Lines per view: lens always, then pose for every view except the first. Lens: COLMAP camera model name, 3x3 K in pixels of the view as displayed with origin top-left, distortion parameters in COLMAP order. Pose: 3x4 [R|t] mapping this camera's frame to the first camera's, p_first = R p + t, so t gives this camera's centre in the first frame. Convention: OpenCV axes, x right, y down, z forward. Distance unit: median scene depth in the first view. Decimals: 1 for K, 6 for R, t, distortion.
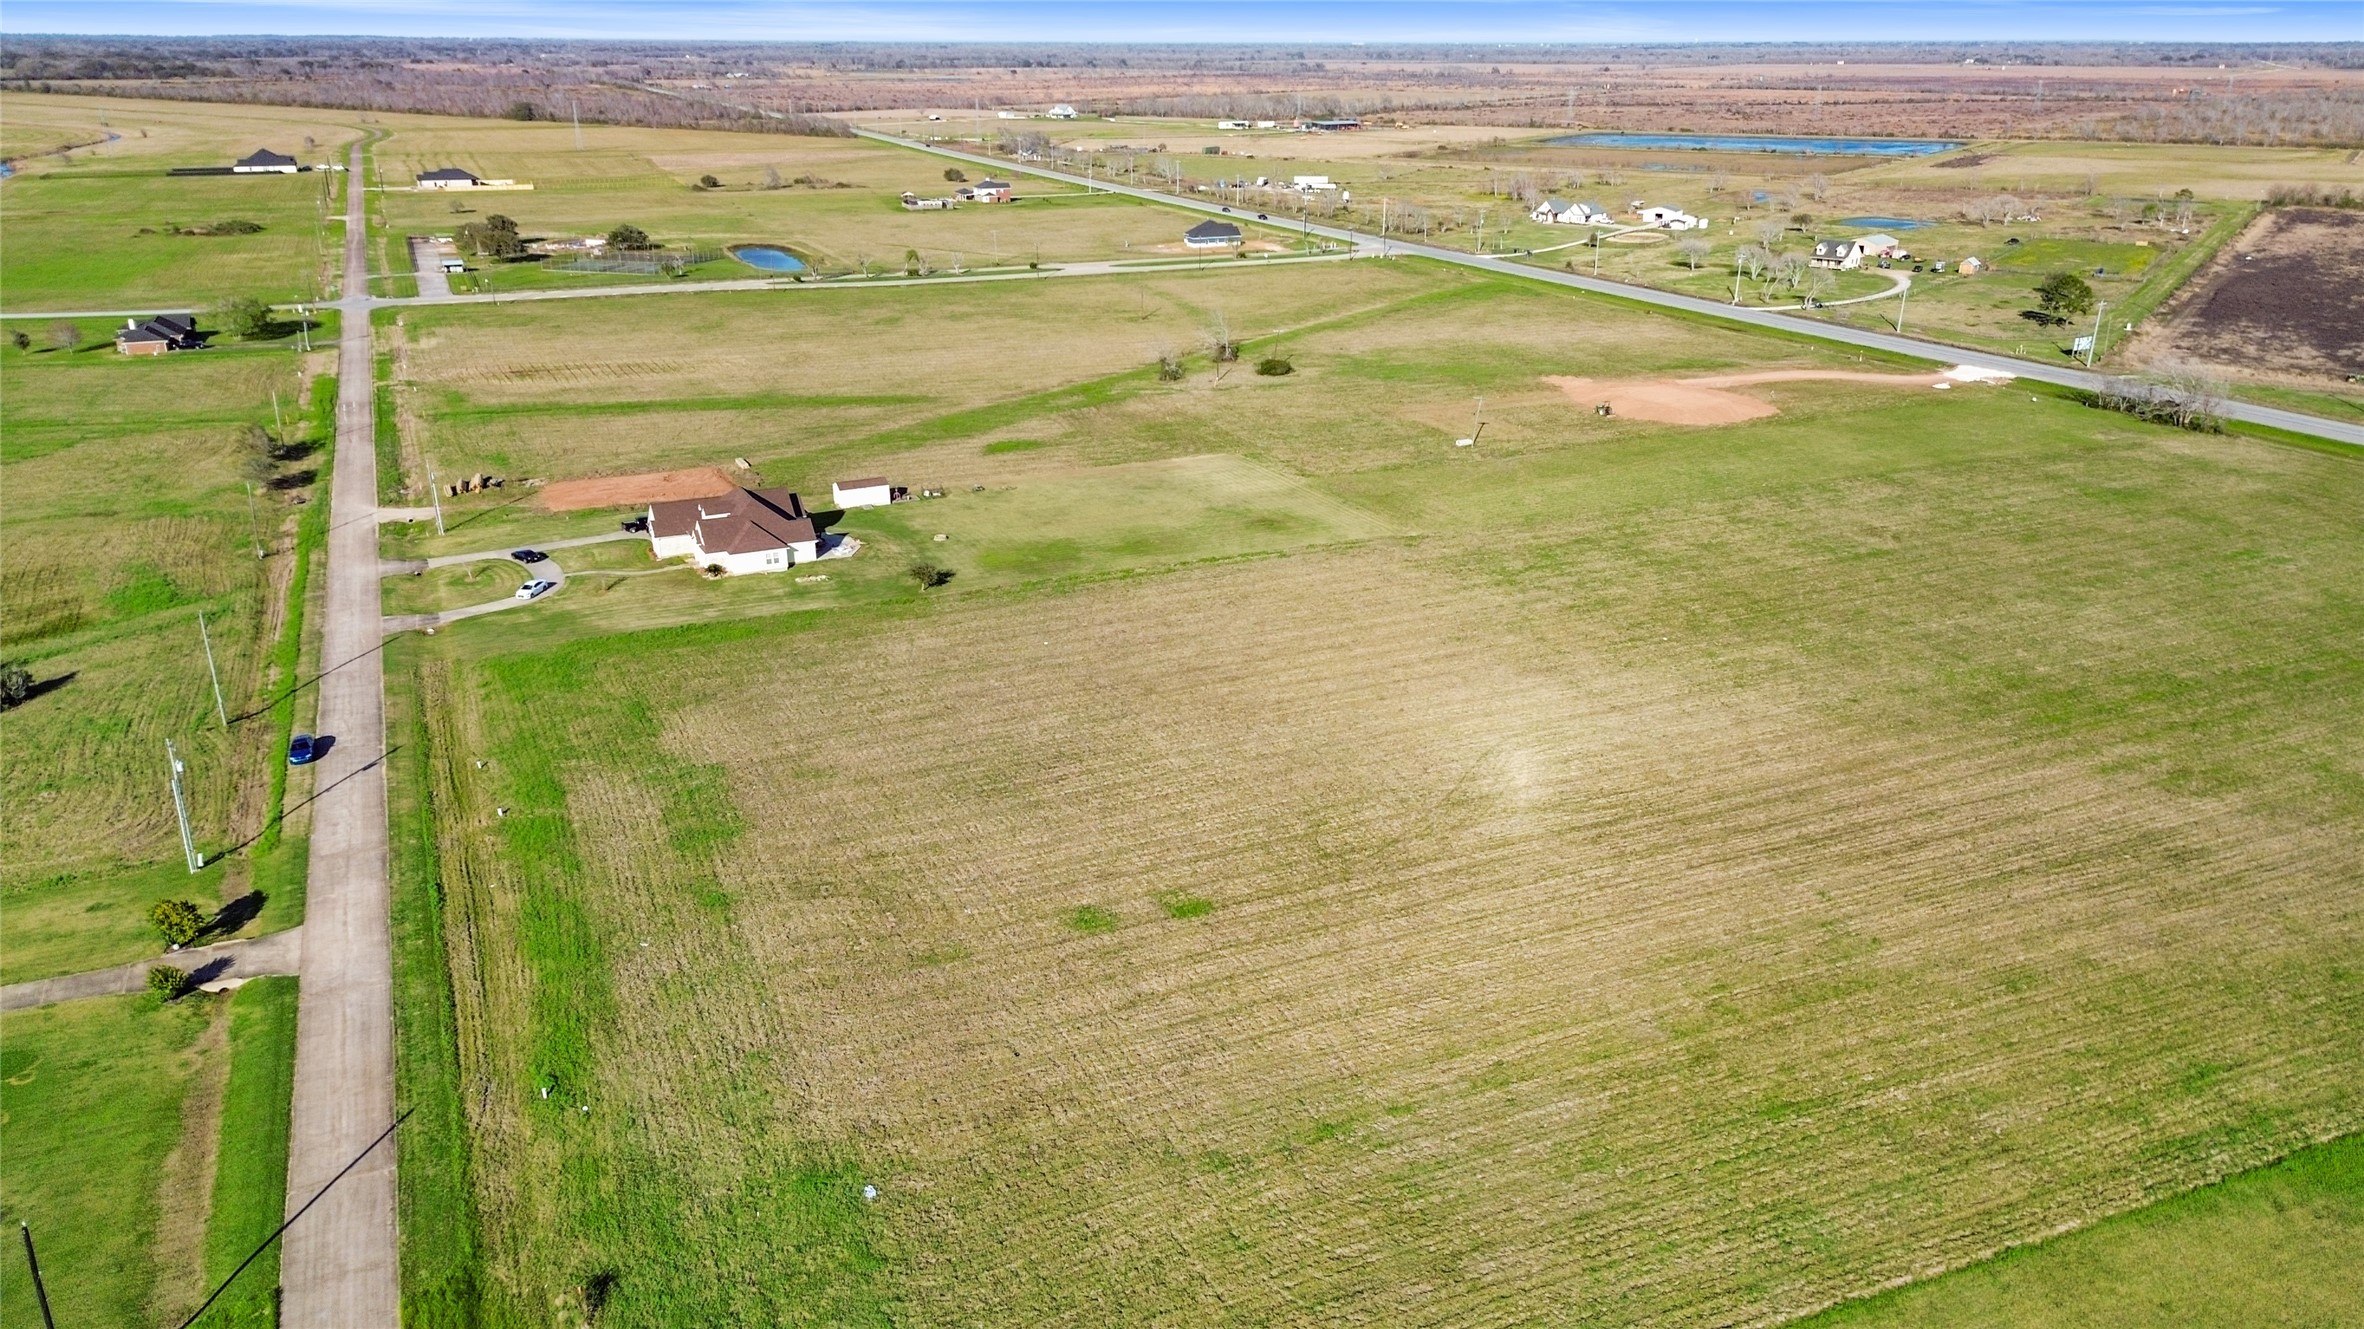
lens RADIAL K [[1673.5, 0, 1187.9], [0, 1673.5, 660.2], [0, 0, 1]] dist [0.073723, -0.072012]
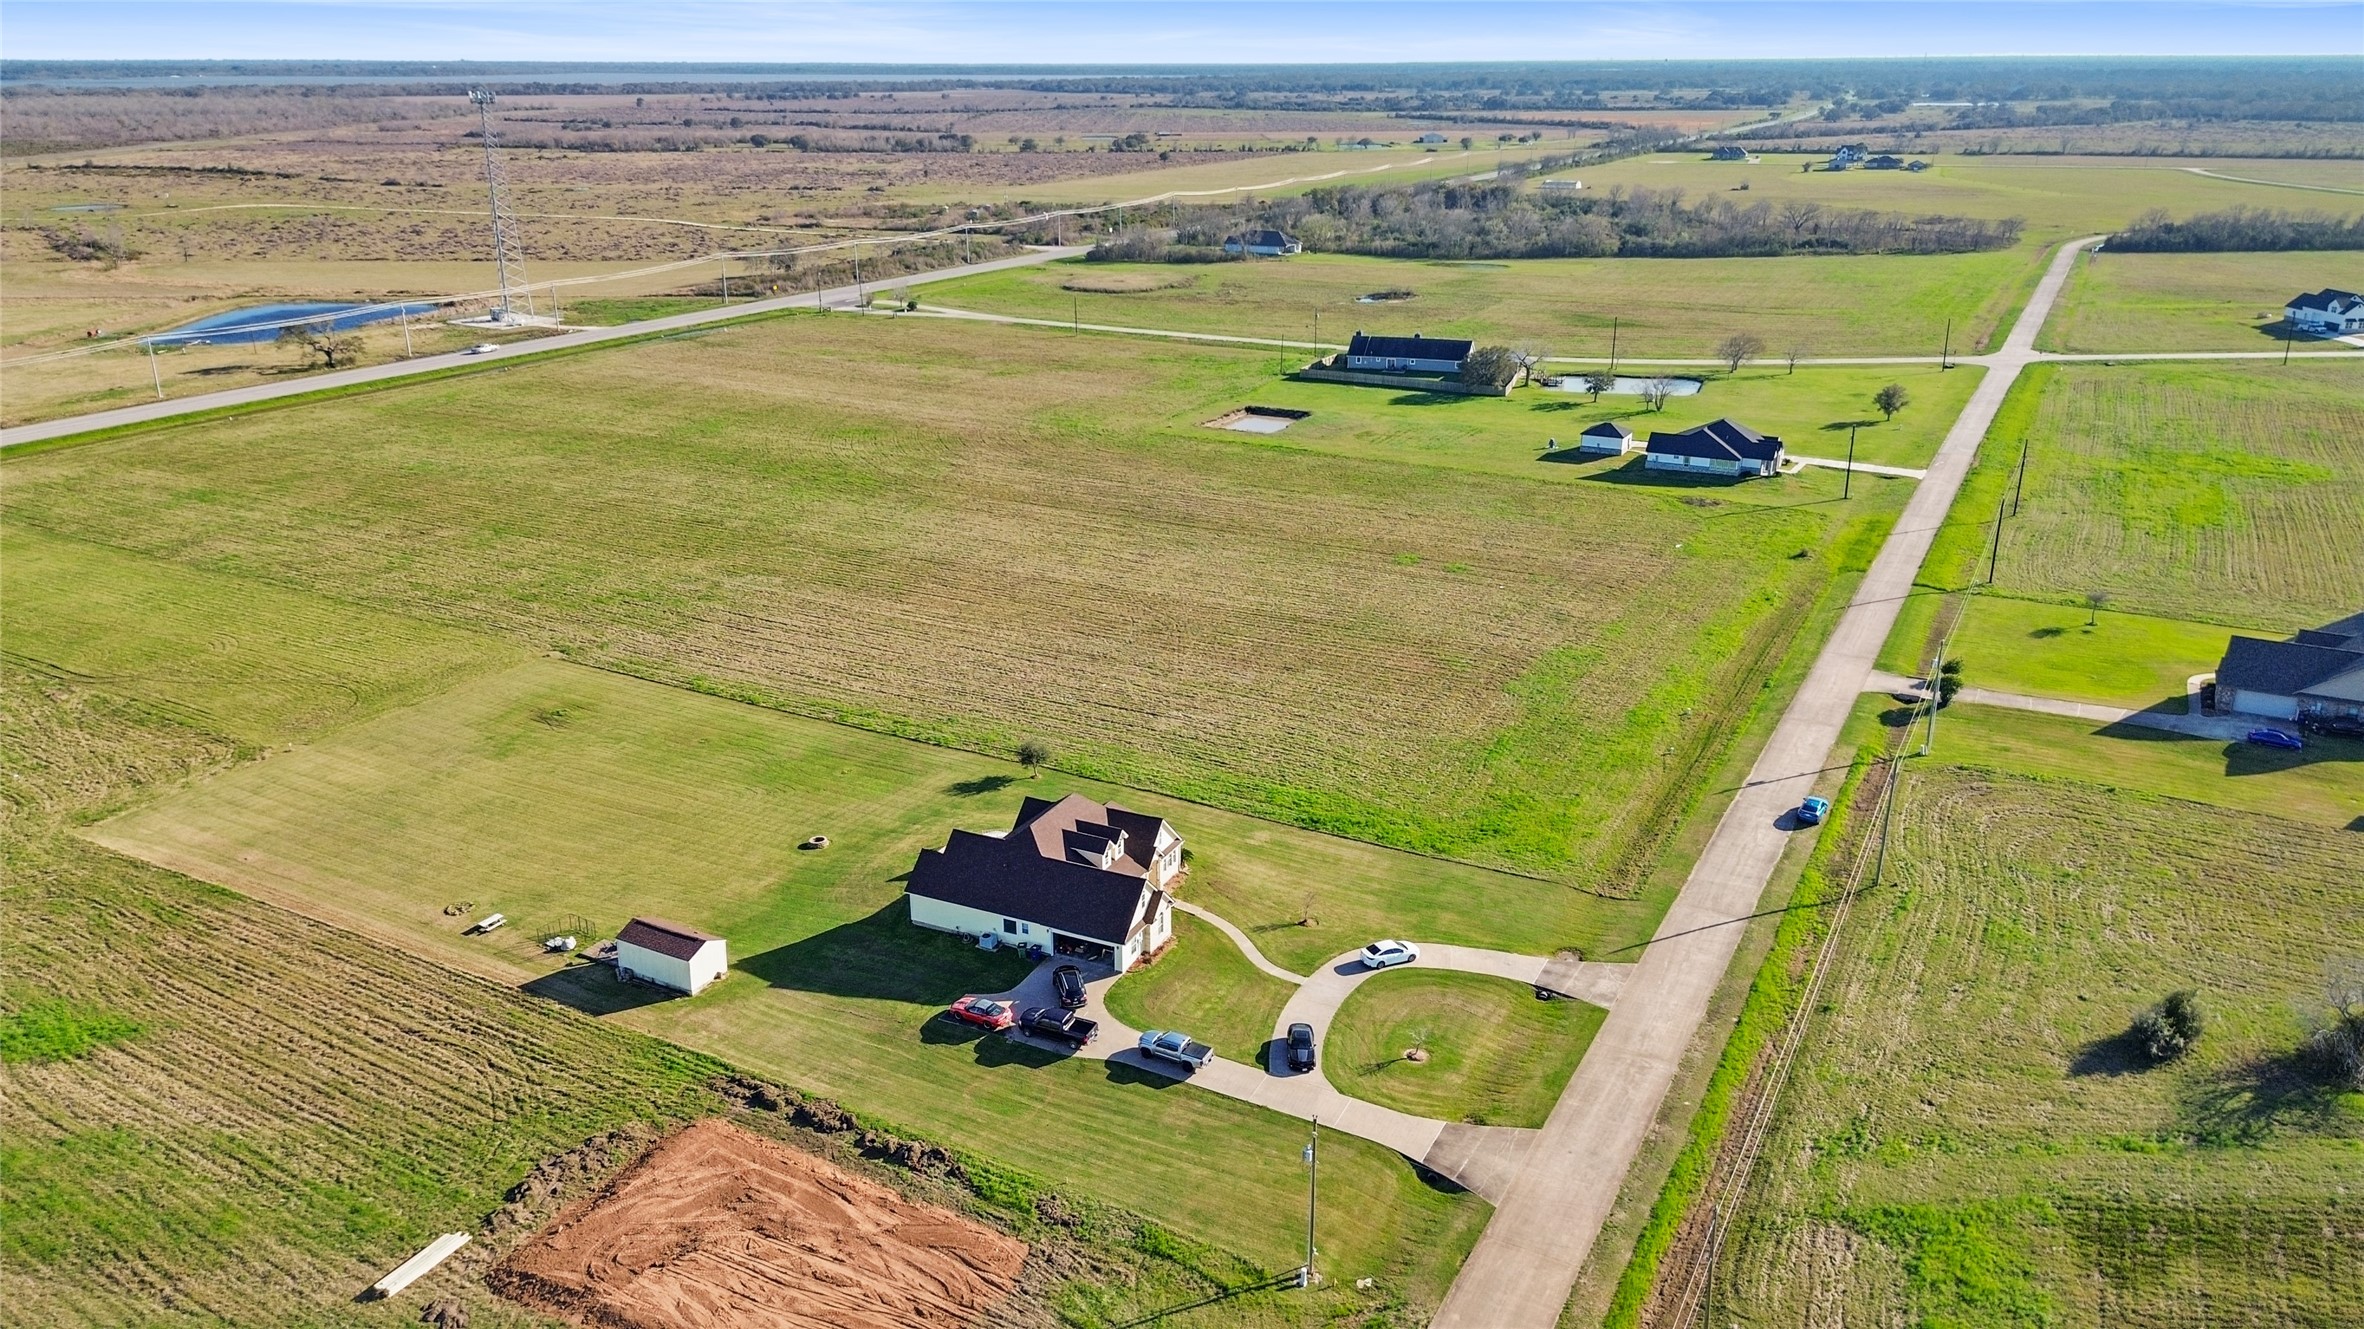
lens RADIAL K [[1659.2, 0, 1182.0], [0, 1659.2, 664.5], [0, 0, 1]] dist [0.069719, -0.073351]
pose [[-0.594263, -0.274908, 0.755829, -0.811443], [0.279859, 0.810360, 0.514778, -0.487441], [-0.754009, 0.517439, -0.404632, 1.302626]]
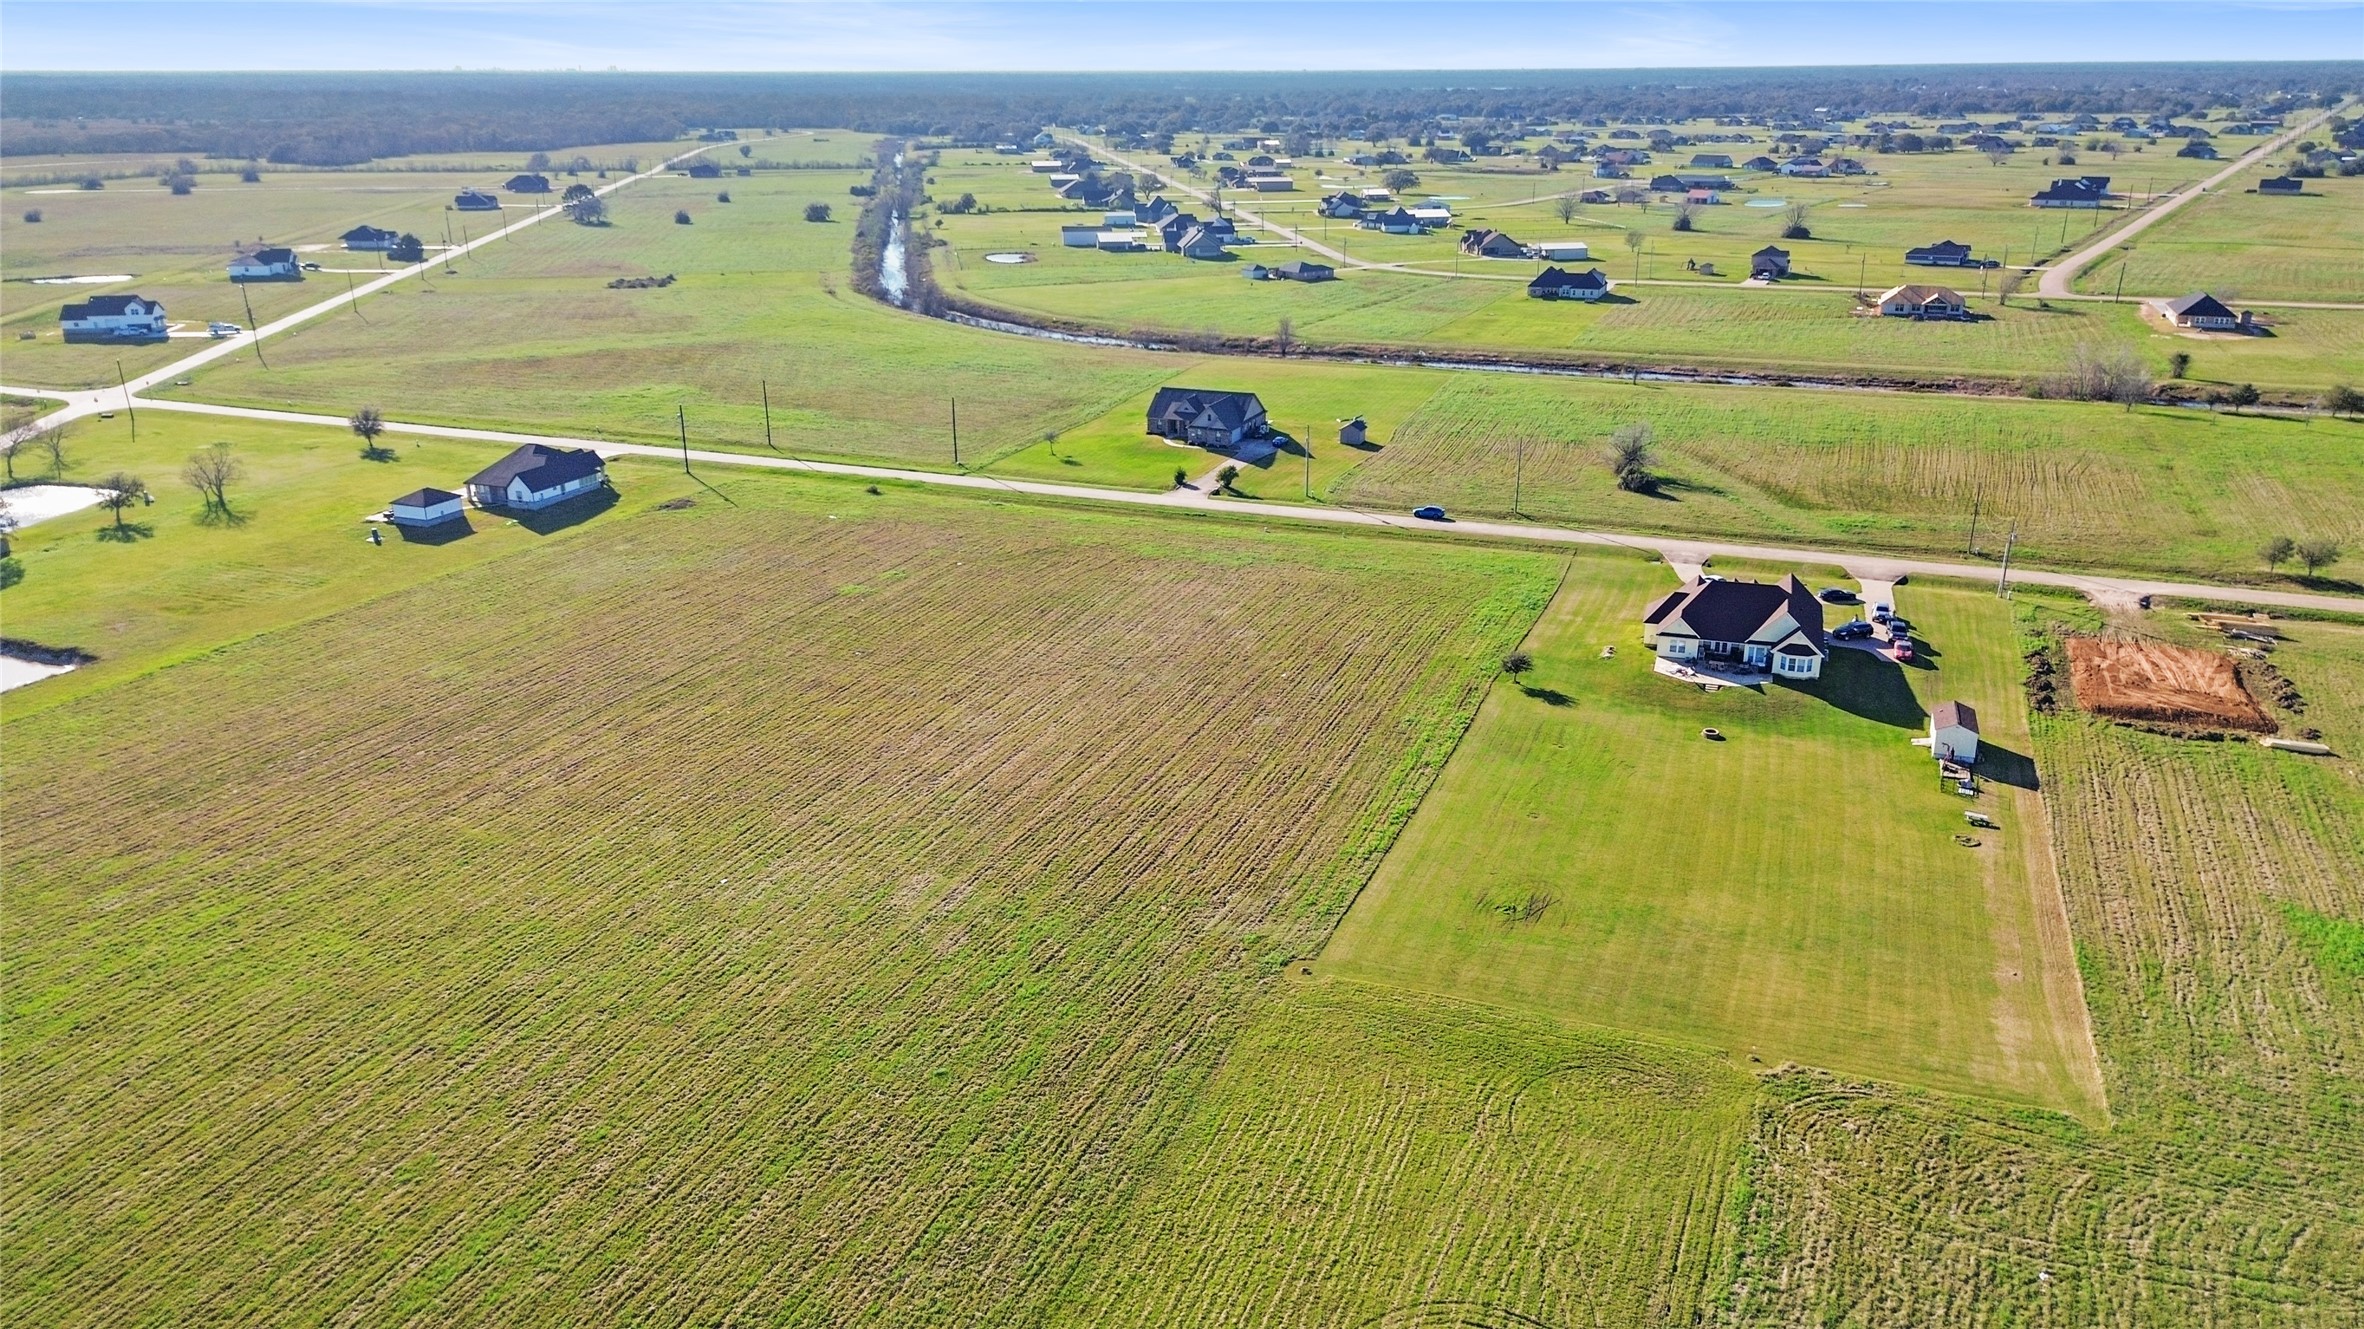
lens RADIAL K [[1673.5, 0, 1187.9], [0, 1673.5, 660.2], [0, 0, 1]] dist [0.073723, -0.072012]
pose [[-0.723290, 0.229898, -0.651151, 0.576935], [-0.237191, 0.802872, 0.546934, -0.525422], [0.648530, 0.550039, -0.526180, 1.425977]]
